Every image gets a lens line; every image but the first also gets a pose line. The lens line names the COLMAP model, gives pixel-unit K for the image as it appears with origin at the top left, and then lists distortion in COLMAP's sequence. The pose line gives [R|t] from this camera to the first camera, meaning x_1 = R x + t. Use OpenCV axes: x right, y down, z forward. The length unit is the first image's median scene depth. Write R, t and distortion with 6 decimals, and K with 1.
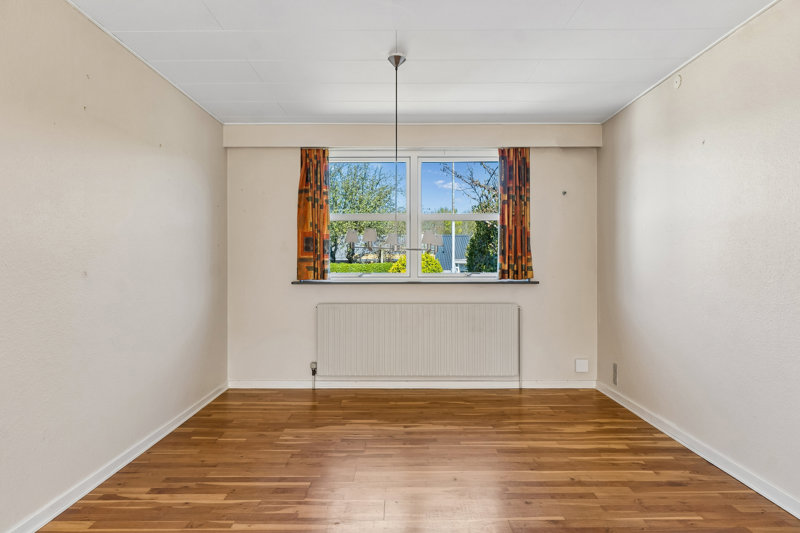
lens RADIAL K [[537.5, 0, 401.4], [0, 537.5, 265.3], [0, 0, 1]] dist [0.012960, -0.000088]
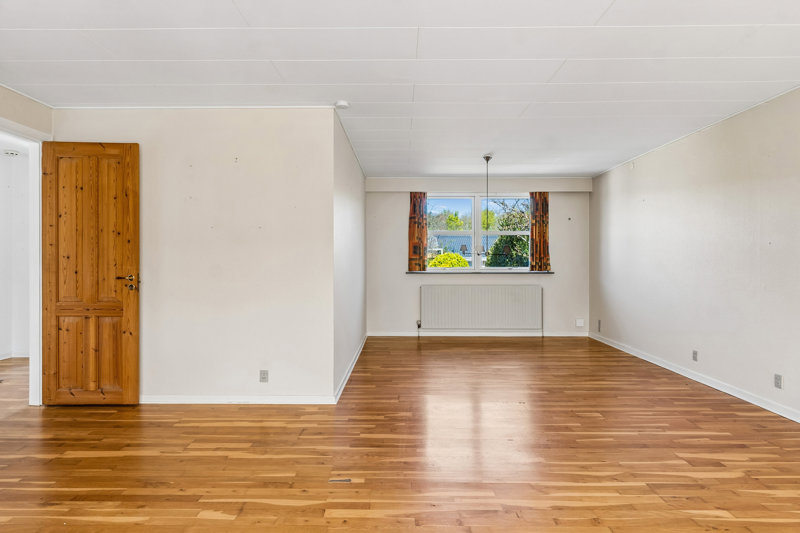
lens RADIAL K [[491.8, 0, 399.5], [0, 491.8, 262.6], [0, 0, 1]] dist [-0.008517, -0.001108]
pose [[0.999873, 0.001333, -0.015881, -0.197532], [-0.001305, 0.999998, 0.001737, -0.001876], [0.015883, -0.001716, 0.999872, -0.524921]]
